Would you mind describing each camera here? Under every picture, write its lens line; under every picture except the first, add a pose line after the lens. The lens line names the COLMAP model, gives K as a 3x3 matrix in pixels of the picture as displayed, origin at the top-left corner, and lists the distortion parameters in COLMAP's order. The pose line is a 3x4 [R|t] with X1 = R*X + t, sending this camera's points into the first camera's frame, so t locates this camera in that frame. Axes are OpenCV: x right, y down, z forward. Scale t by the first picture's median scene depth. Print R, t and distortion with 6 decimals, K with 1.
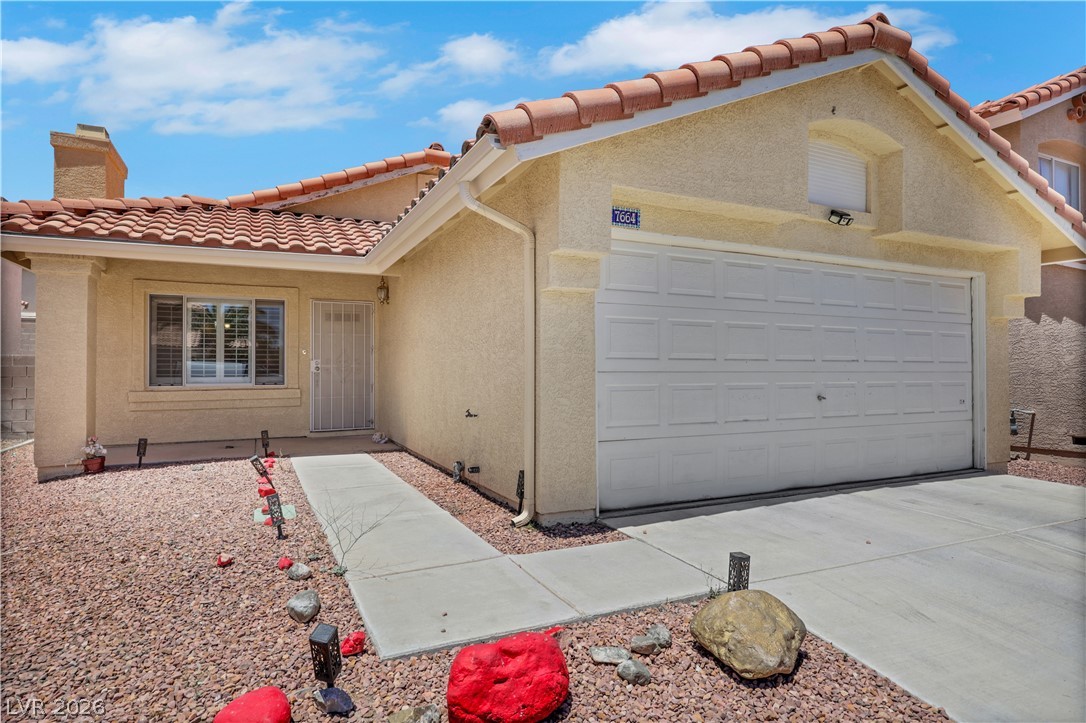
lens RADIAL K [[601.0, 0, 543.0], [0, 601.0, 361.5], [0, 0, 1]] dist [-0.000844, -0.000387]
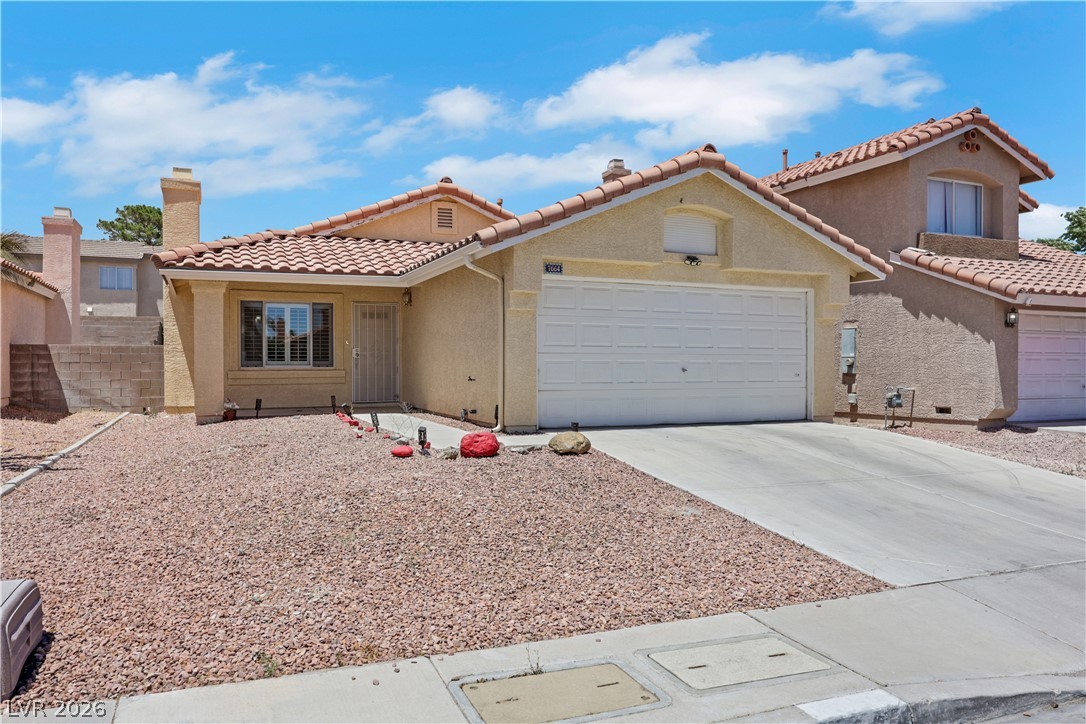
lens RADIAL K [[752.6, 0, 536.3], [0, 752.6, 368.4], [0, 0, 1]] dist [0.002832, 0.000529]
pose [[0.998983, 0.000698, -0.045093, 0.128873], [0.000142, 0.999827, 0.018606, 0.015355], [0.045098, -0.018593, 0.998810, -0.900152]]
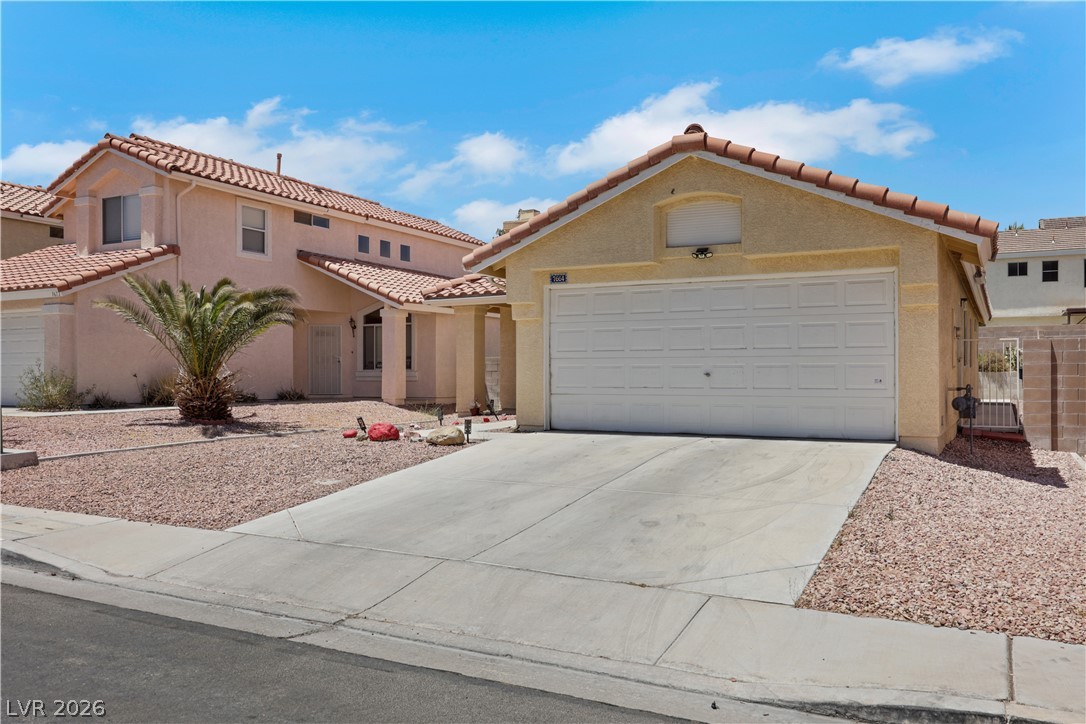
lens RADIAL K [[871.2, 0, 543.0], [0, 871.2, 362.0], [0, 0, 1]] dist [0.001212, 0.000151]
pose [[0.600681, -0.011831, -0.799401, 1.623527], [0.013532, 0.999898, -0.004631, 0.029074], [0.799374, -0.008036, 0.600780, -0.507171]]
